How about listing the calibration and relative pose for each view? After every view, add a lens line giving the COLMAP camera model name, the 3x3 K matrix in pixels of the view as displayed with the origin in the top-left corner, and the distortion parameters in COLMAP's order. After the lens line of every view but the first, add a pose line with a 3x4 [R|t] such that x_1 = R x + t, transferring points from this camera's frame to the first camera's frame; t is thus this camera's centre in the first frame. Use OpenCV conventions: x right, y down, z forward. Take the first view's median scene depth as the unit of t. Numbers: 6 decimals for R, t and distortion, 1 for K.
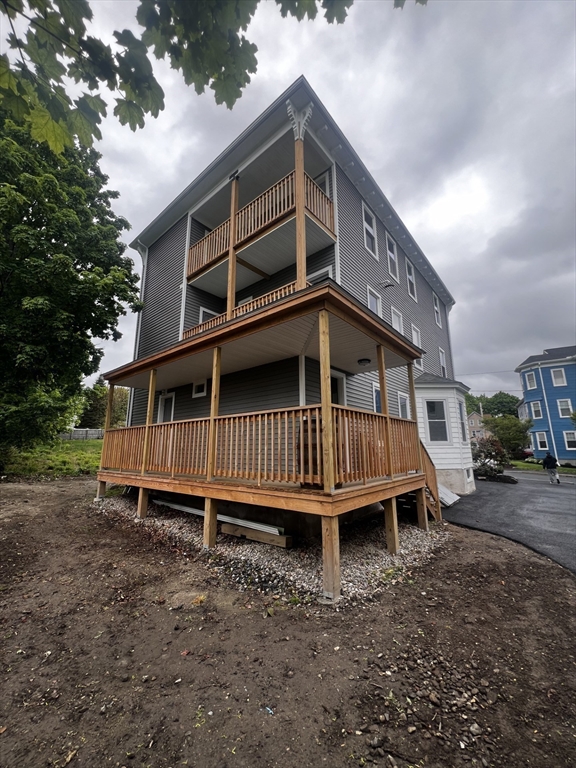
lens RADIAL K [[304.9, 0, 287.3], [0, 304.9, 383.9], [0, 0, 1]] dist [-0.000774, -0.000107]
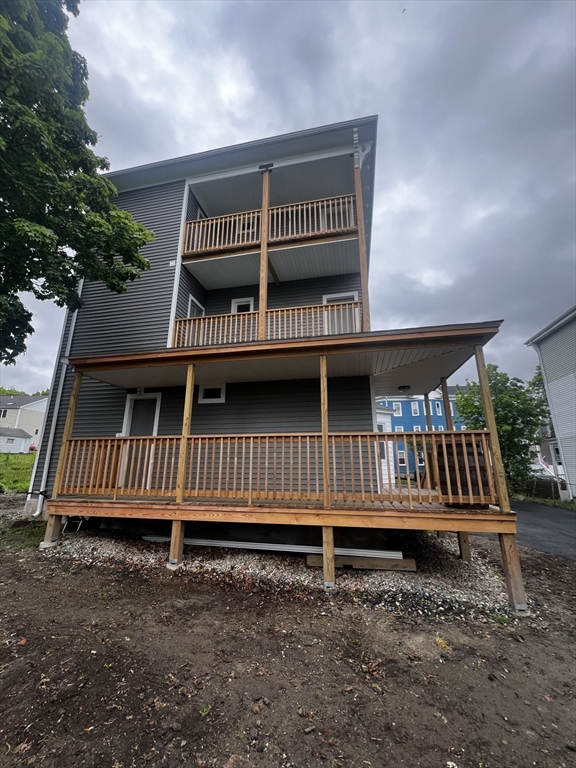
lens RADIAL K [[305.5, 0, 288.3], [0, 305.5, 384.6], [0, 0, 1]] dist [-0.006170, -0.000018]
pose [[0.881970, 0.123724, 0.454776, -0.868039], [-0.105955, 0.992279, -0.064471, 0.042147], [-0.459241, 0.008676, 0.888269, 0.296077]]
